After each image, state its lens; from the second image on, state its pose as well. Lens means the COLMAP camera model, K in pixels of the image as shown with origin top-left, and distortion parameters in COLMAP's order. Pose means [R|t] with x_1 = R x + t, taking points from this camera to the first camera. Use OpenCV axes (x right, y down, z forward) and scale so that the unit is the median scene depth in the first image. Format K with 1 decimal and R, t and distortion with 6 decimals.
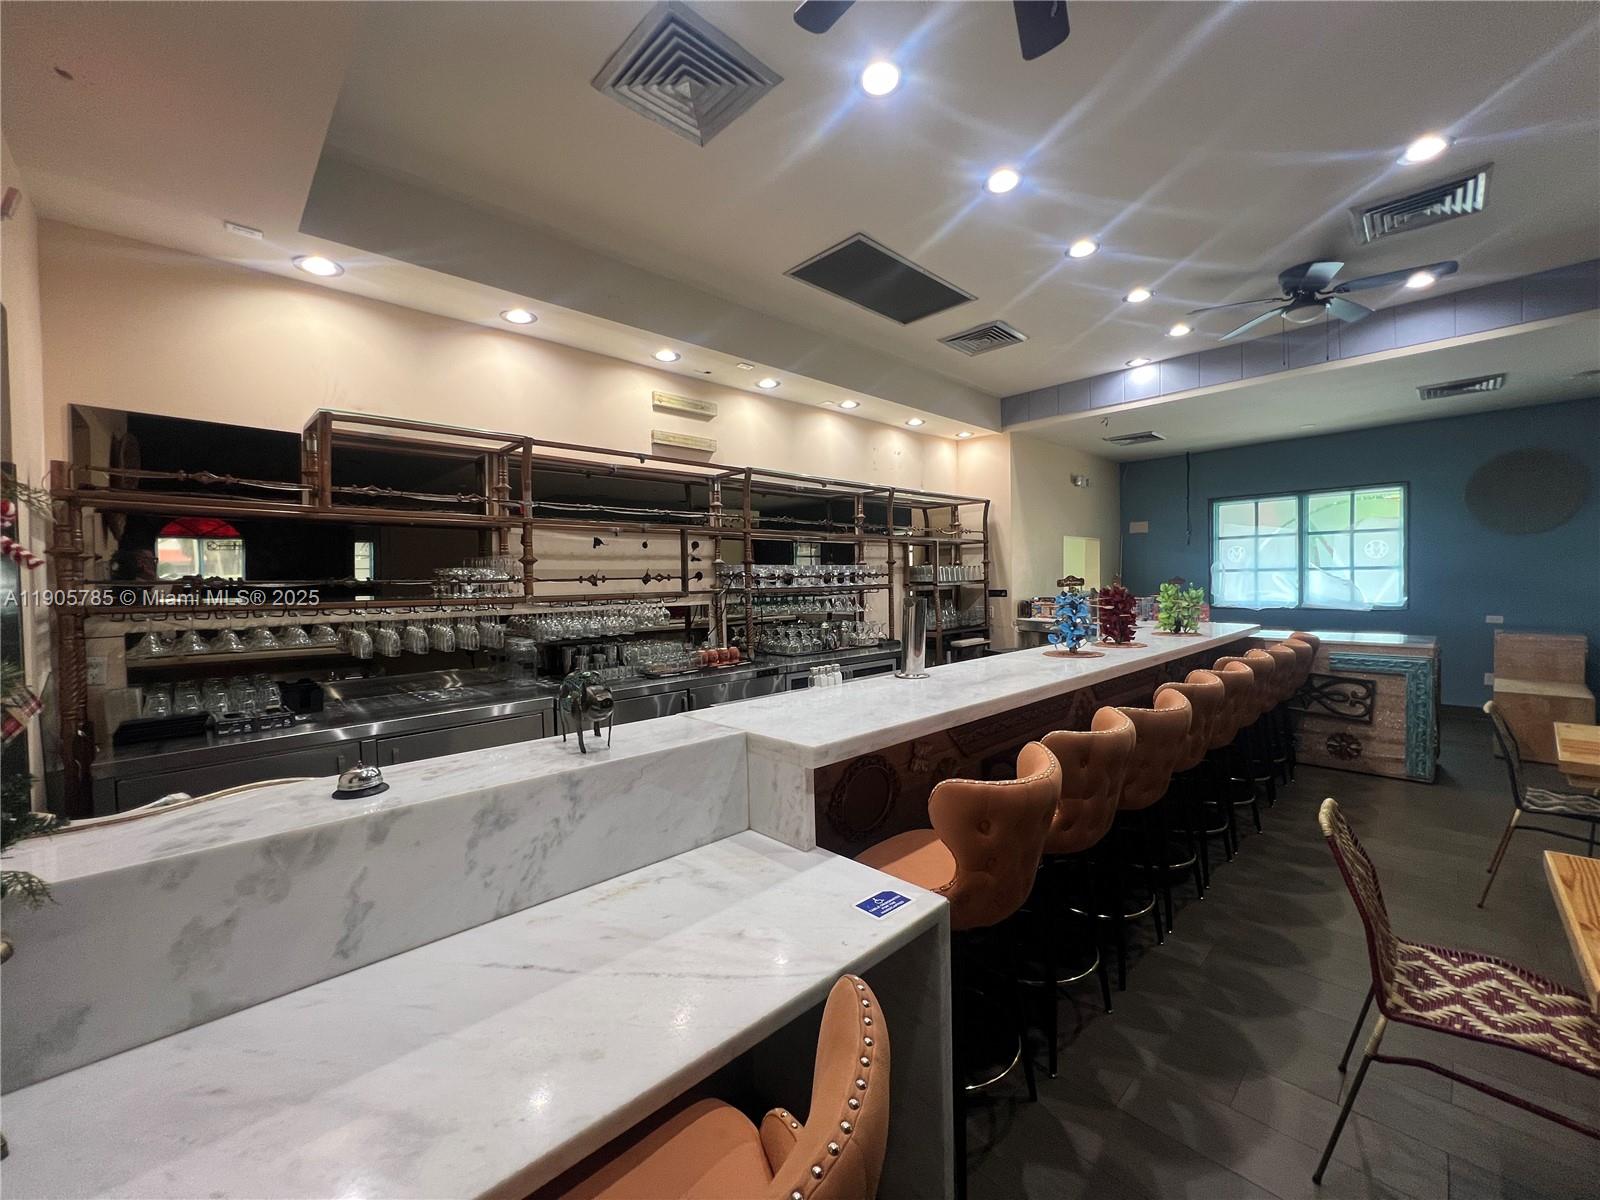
lens RADIAL K [[641.0, 0, 800.0], [0, 641.0, 600.0], [0, 0, 1]] dist [-0.001111, 0.000249]
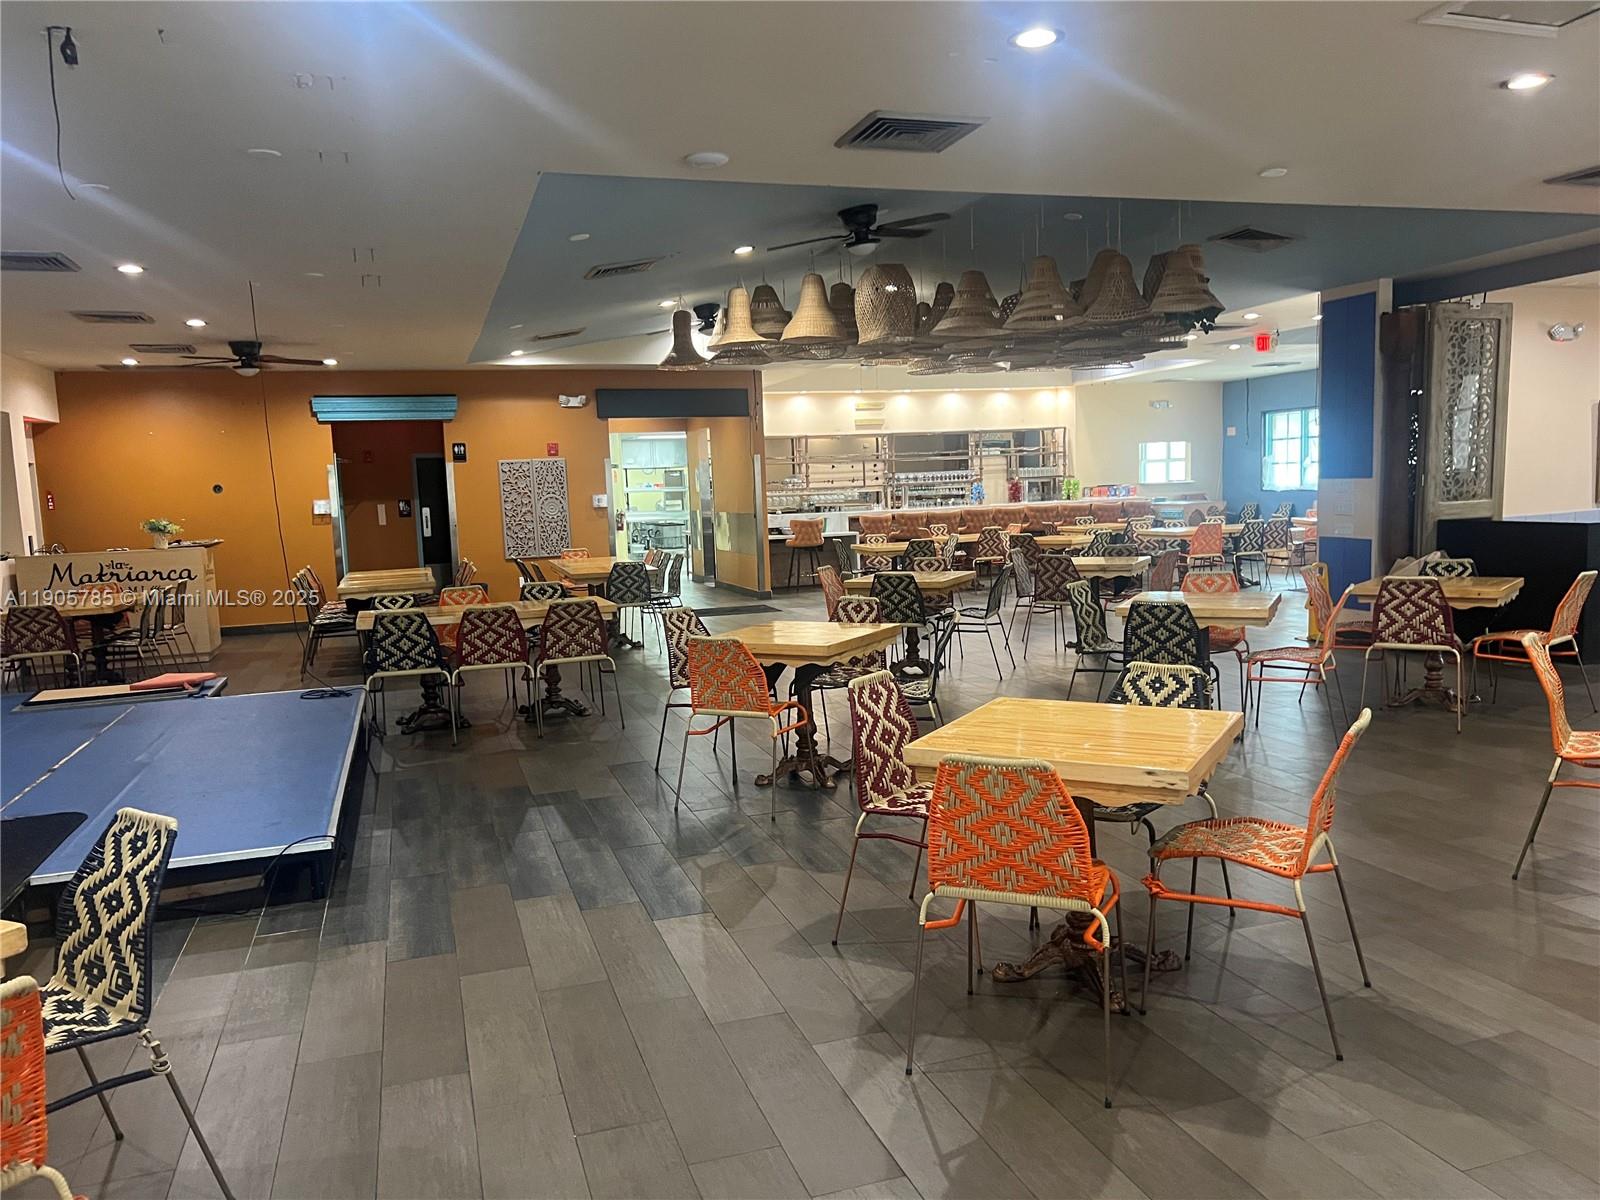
lens RADIAL K [[1194.8, 0, 818.1], [0, 1194.8, 616.4], [0, 0, 1]] dist [0.063322, -0.102926]
pose [[0.901227, 0.033207, -0.432074, 1.272384], [0.008736, 0.995465, 0.094729, 0.039470], [0.433260, -0.089147, 0.896849, -2.500439]]
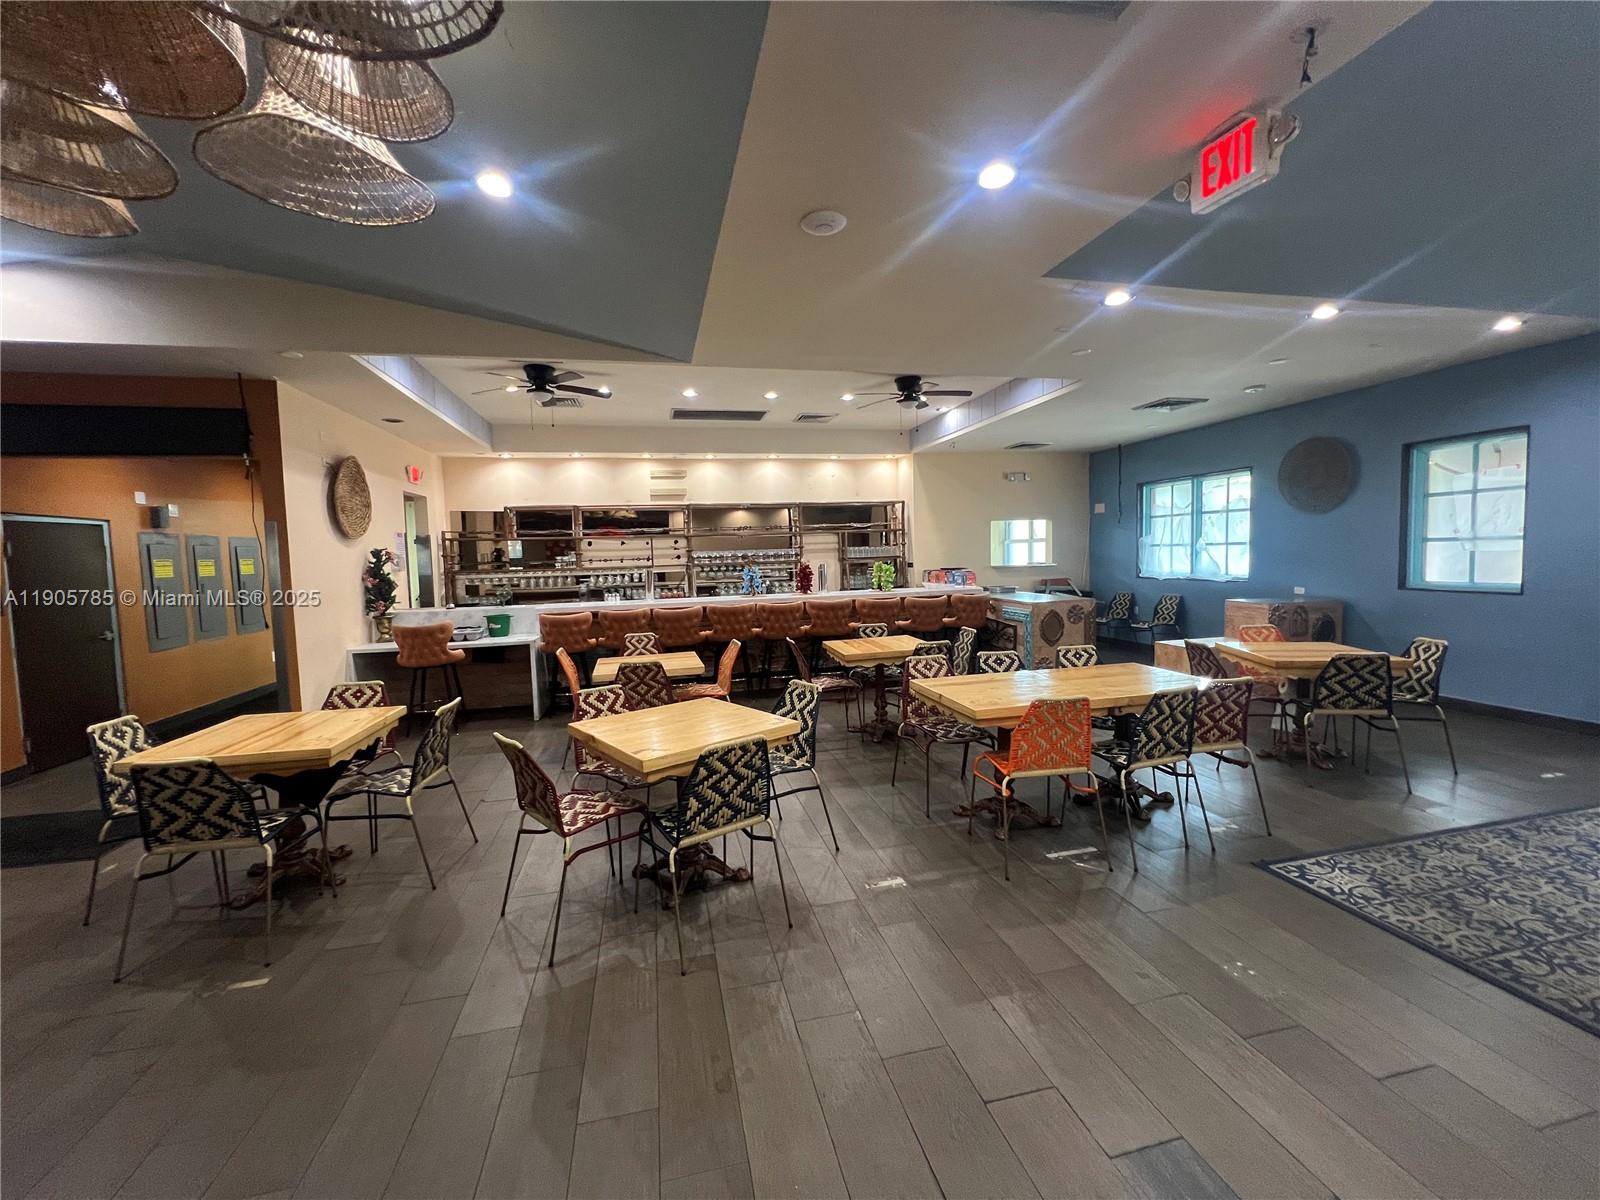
lens RADIAL K [[641.0, 0, 800.0], [0, 641.0, 600.0], [0, 0, 1]] dist [-0.001111, 0.000249]
pose [[0.854528, 0.034271, -0.518273, 1.005639], [-0.003399, 0.998168, 0.060400, -0.021314], [0.519394, -0.049852, 0.853079, -0.438370]]
